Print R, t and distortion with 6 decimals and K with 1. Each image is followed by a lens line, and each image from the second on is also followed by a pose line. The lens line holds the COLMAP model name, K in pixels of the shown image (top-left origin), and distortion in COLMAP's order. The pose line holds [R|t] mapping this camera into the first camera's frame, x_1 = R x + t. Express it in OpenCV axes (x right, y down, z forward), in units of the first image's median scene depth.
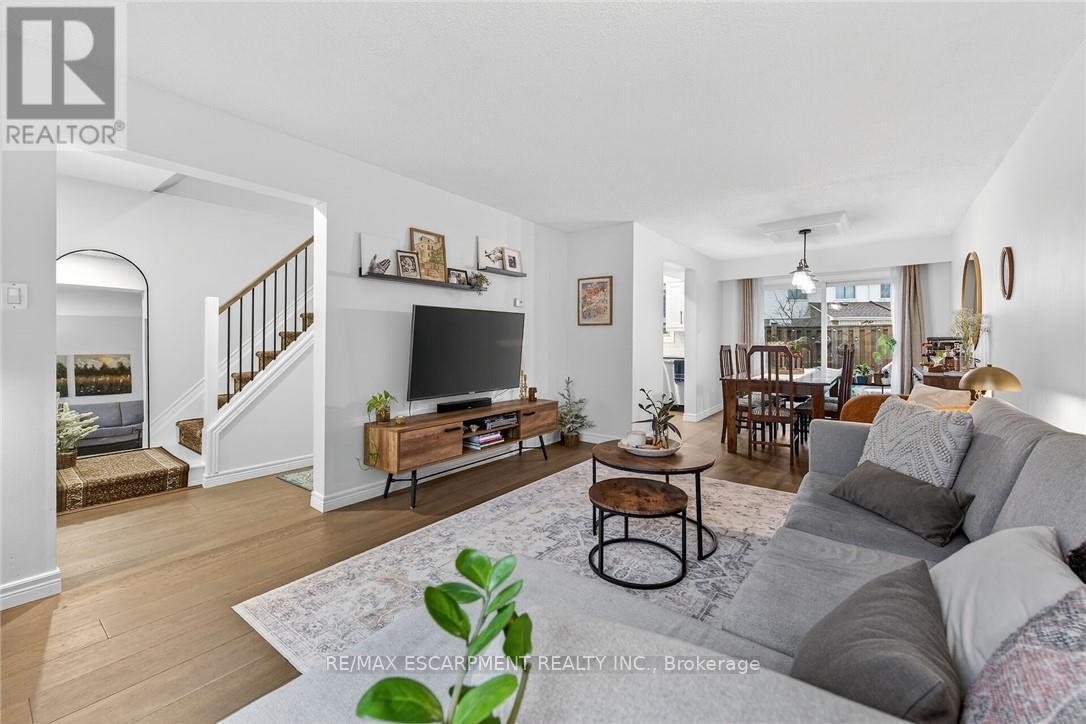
lens RADIAL K [[440.1, 0, 547.1], [0, 440.1, 342.3], [0, 0, 1]] dist [0.000606, -0.000310]
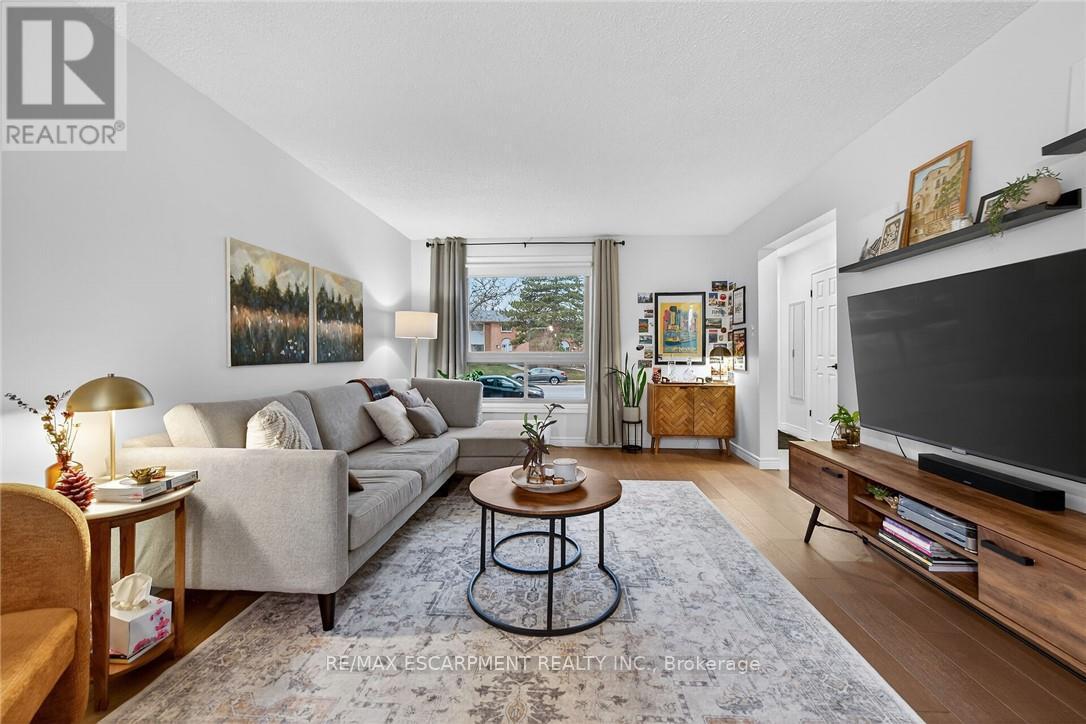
lens RADIAL K [[426.2, 0, 547.4], [0, 426.2, 359.1], [0, 0, 1]] dist [-0.001342, -0.002066]
pose [[-0.829108, 0.007556, -0.559038, 0.498311], [-0.000126, 0.999906, 0.013702, 0.010104], [0.559089, 0.011431, -0.829029, 1.228968]]
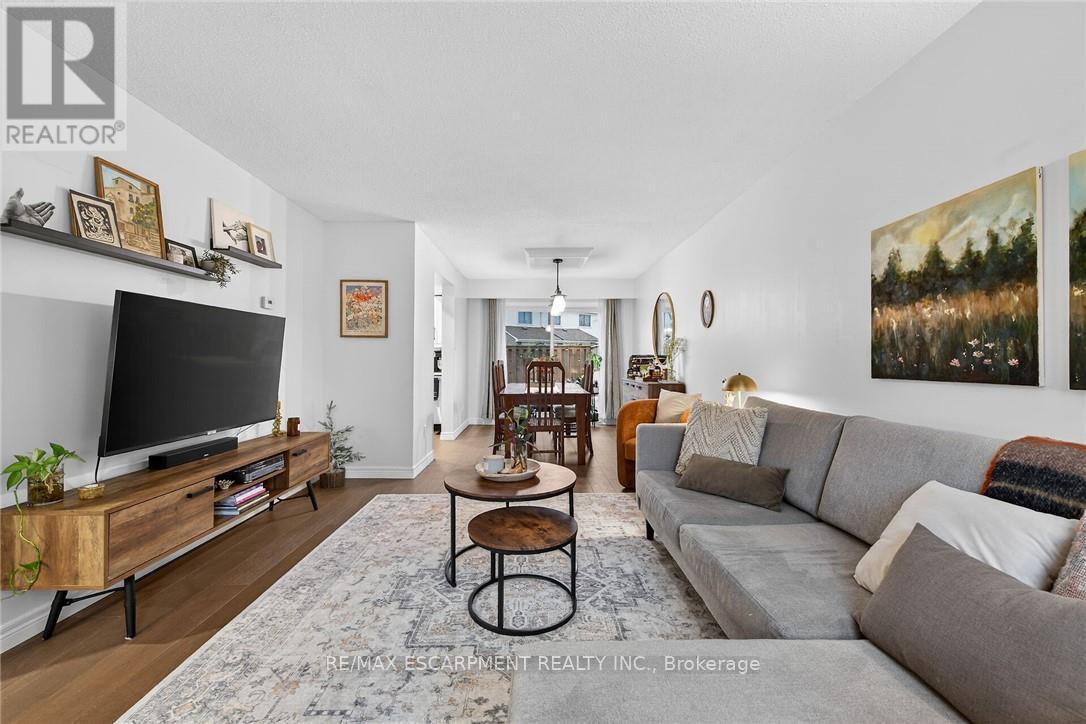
lens RADIAL K [[445.9, 0, 543.0], [0, 445.9, 362.0], [0, 0, 1]] dist [0.000698, -0.000777]
pose [[0.786262, -0.001246, 0.617892, -0.210915], [-0.000896, 0.999995, 0.003157, 0.006963], [-0.617892, -0.003036, 0.786257, 0.174984]]
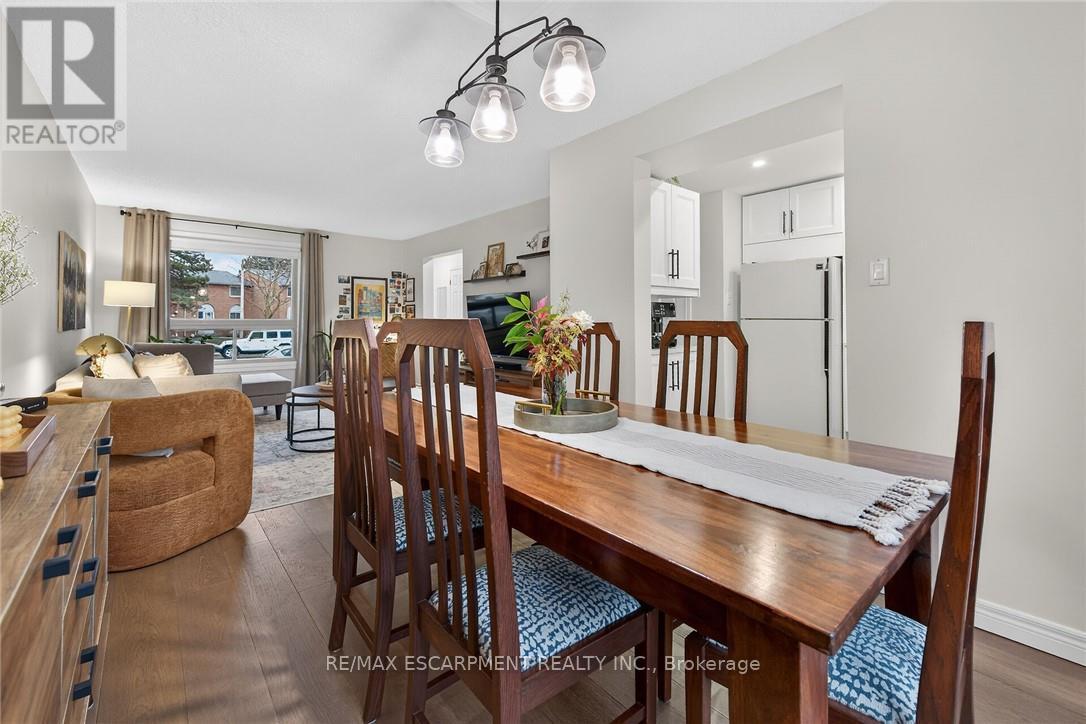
lens RADIAL K [[456.1, 0, 547.3], [0, 456.1, 314.9], [0, 0, 1]] dist [-0.000060, -0.000234]
pose [[-0.209132, -0.012207, -0.977811, 1.244668], [-0.003275, 0.999925, -0.011783, 0.005734], [0.977882, 0.000738, -0.209157, 1.552841]]
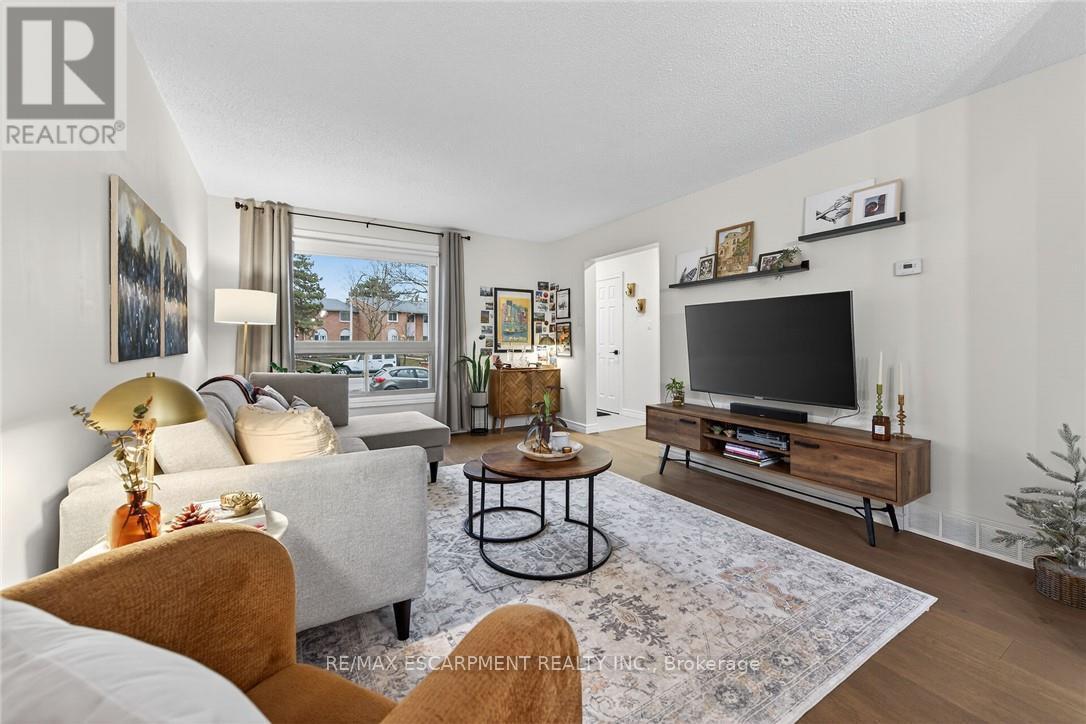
lens RADIAL K [[429.5, 0, 546.8], [0, 429.5, 344.9], [0, 0, 1]] dist [0.001586, 0.000012]
pose [[-0.358642, 0.005478, -0.933459, 0.809599], [-0.000948, 0.999980, 0.006232, 0.009078], [0.933475, 0.003120, -0.358630, 0.993677]]
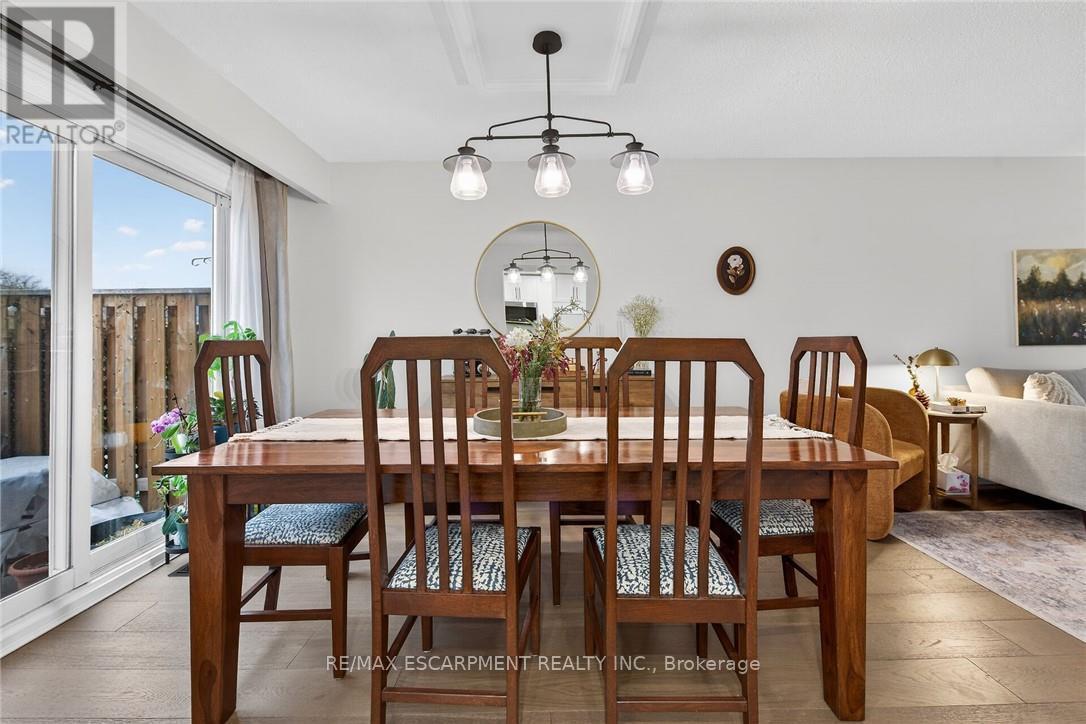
lens RADIAL K [[437.6, 0, 546.0], [0, 437.6, 333.5], [0, 0, 1]] dist [0.000094, -0.001188]
pose [[-0.604843, 0.018329, 0.796134, 0.404316], [0.010183, 0.999831, -0.015283, 0.009198], [-0.796280, -0.001136, -0.604928, 1.755058]]
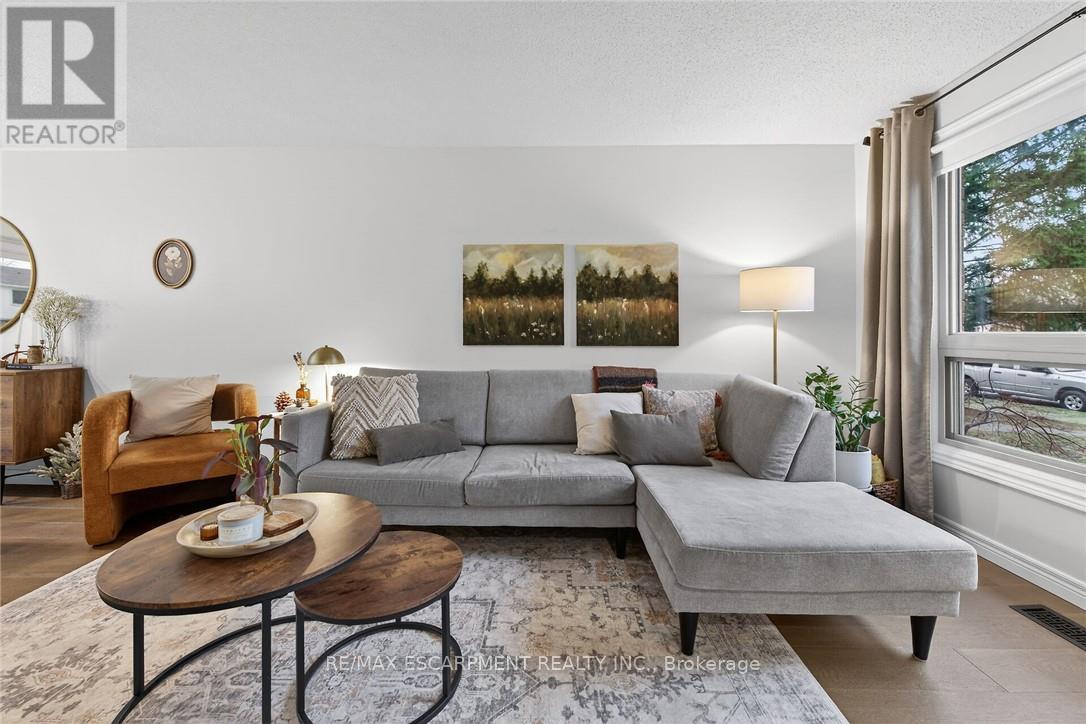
lens RADIAL K [[437.6, 0, 546.0], [0, 437.6, 333.5], [0, 0, 1]] dist [0.000094, -0.001188]
pose [[-0.595693, 0.000794, 0.803212, -0.283762], [-0.002945, 0.999991, -0.003173, 0.009407], [-0.803207, -0.004255, -0.595685, 0.779353]]
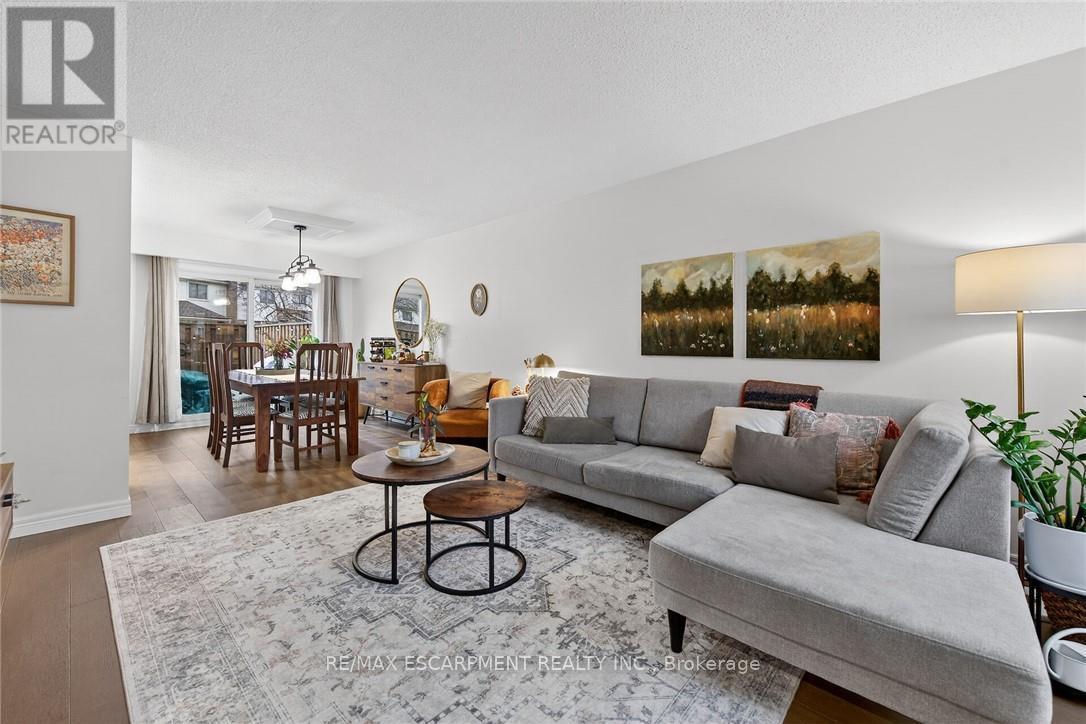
lens RADIAL K [[442.7, 0, 555.1], [0, 442.7, 348.3], [0, 0, 1]] dist [0.002014, -0.000183]
pose [[0.088333, -0.007696, 0.996061, -0.487915], [-0.005005, 0.999954, 0.008170, 0.007728], [-0.996078, -0.005707, 0.088290, 0.489075]]
